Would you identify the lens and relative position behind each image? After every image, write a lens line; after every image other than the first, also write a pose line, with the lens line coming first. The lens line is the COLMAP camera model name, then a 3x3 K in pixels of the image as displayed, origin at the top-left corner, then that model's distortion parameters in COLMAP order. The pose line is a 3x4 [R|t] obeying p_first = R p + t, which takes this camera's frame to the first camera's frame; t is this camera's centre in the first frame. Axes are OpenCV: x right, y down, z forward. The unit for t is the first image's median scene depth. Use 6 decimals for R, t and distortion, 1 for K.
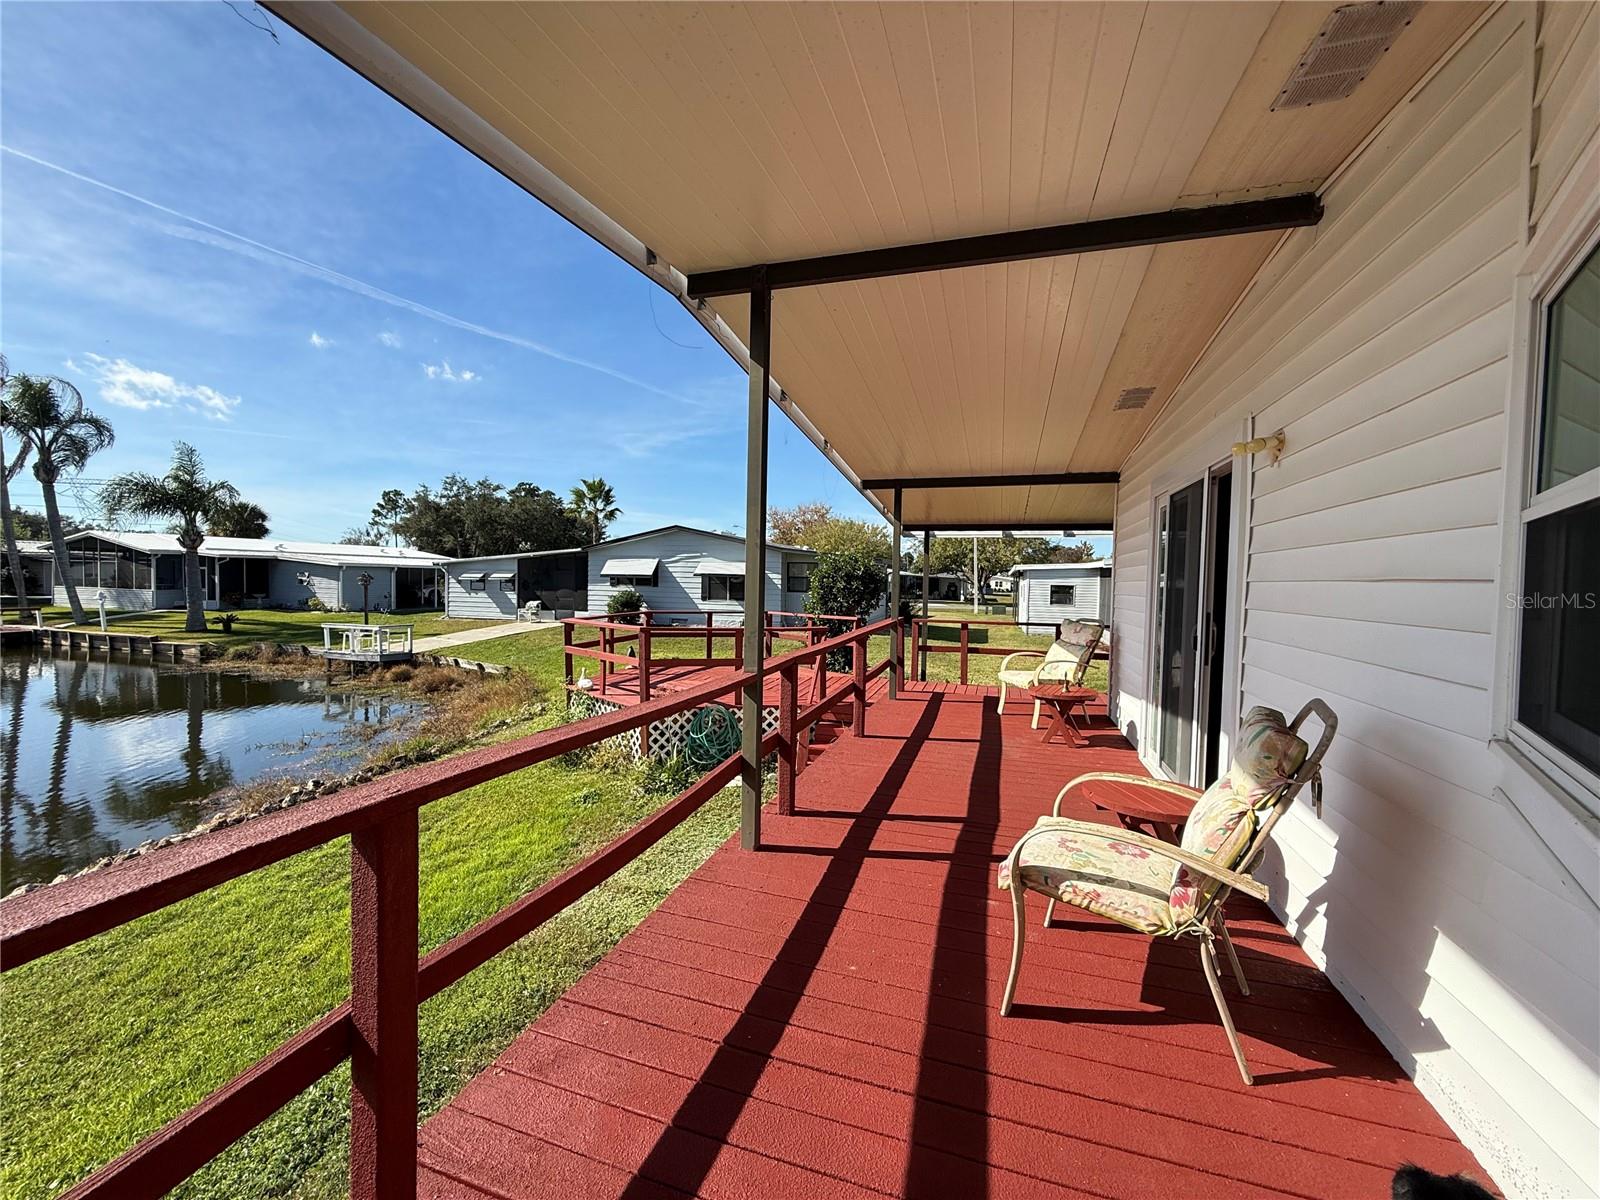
lens RADIAL K [[630.4, 0, 806.1], [0, 630.4, 578.1], [0, 0, 1]] dist [-0.000174, 0.000920]
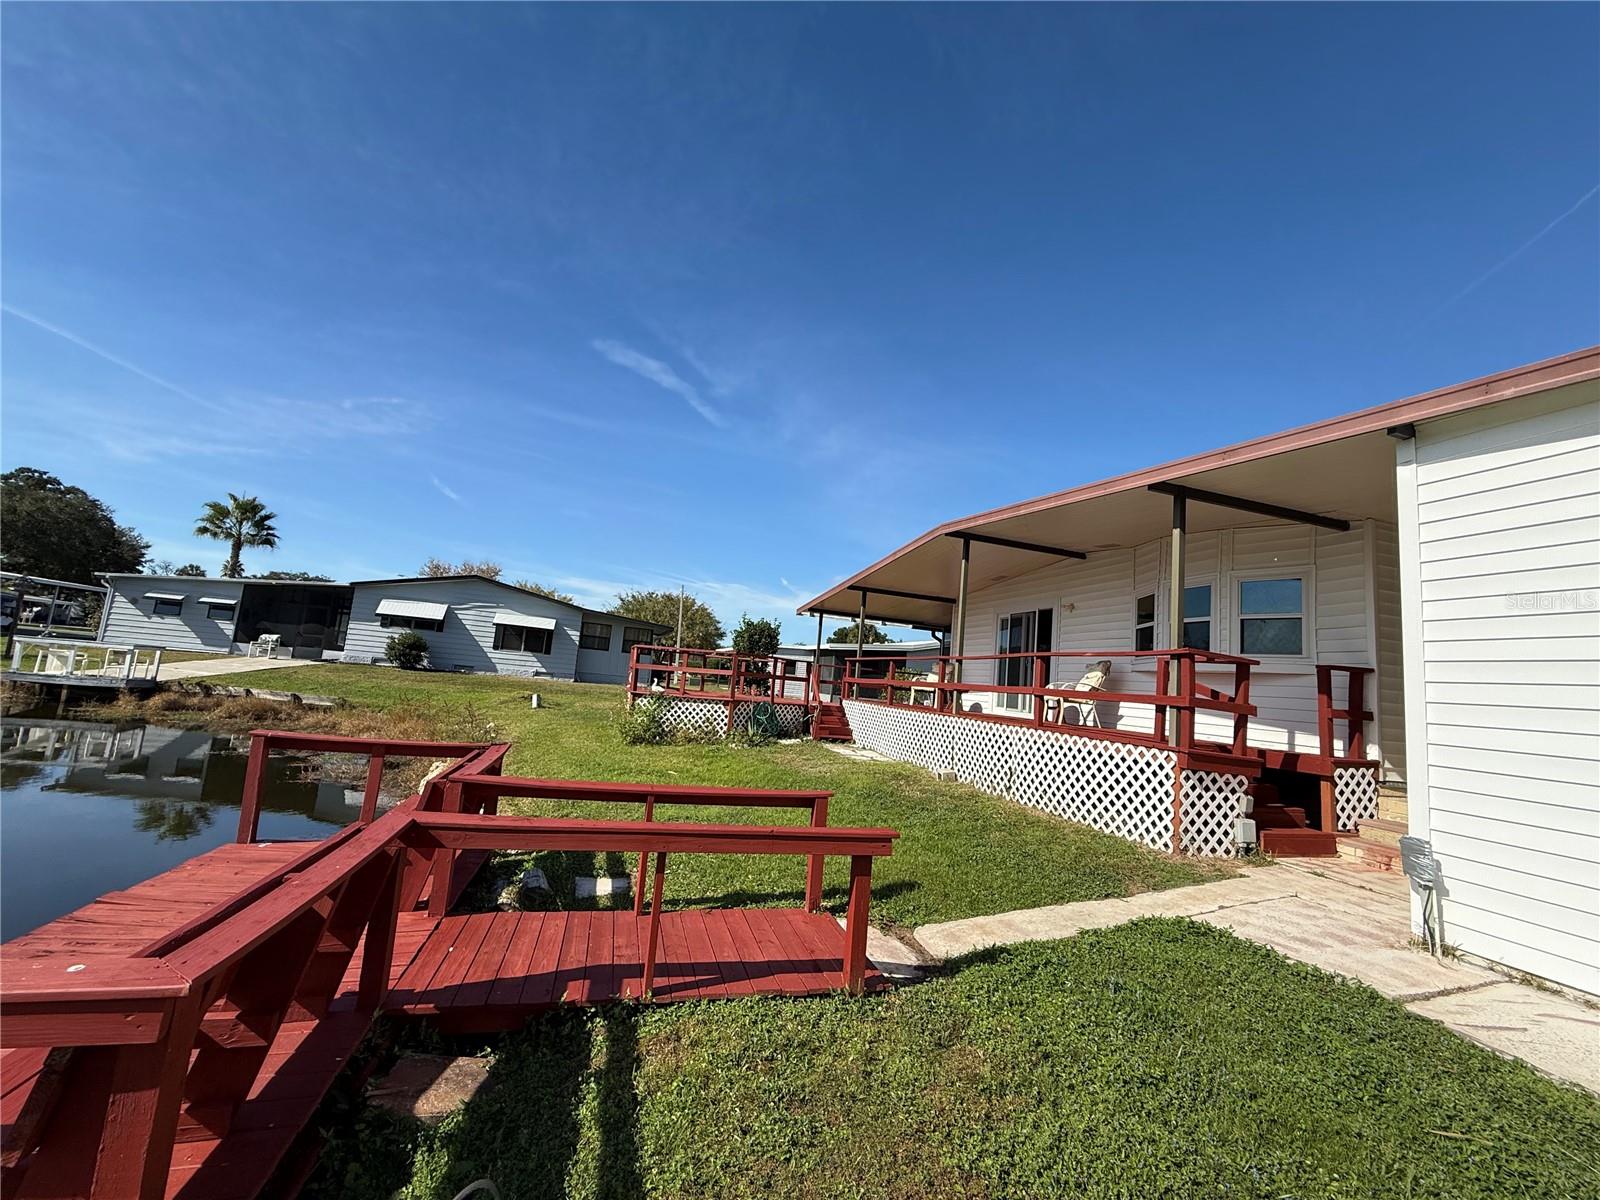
lens RADIAL K [[630.4, 0, 797.2], [0, 630.4, 602.4], [0, 0, 1]] dist [-0.000174, 0.000920]
pose [[0.835078, 0.125574, 0.535607, -0.312142], [-0.077322, 0.990727, -0.111724, 0.035624], [-0.544670, 0.051884, 0.837044, -0.148270]]
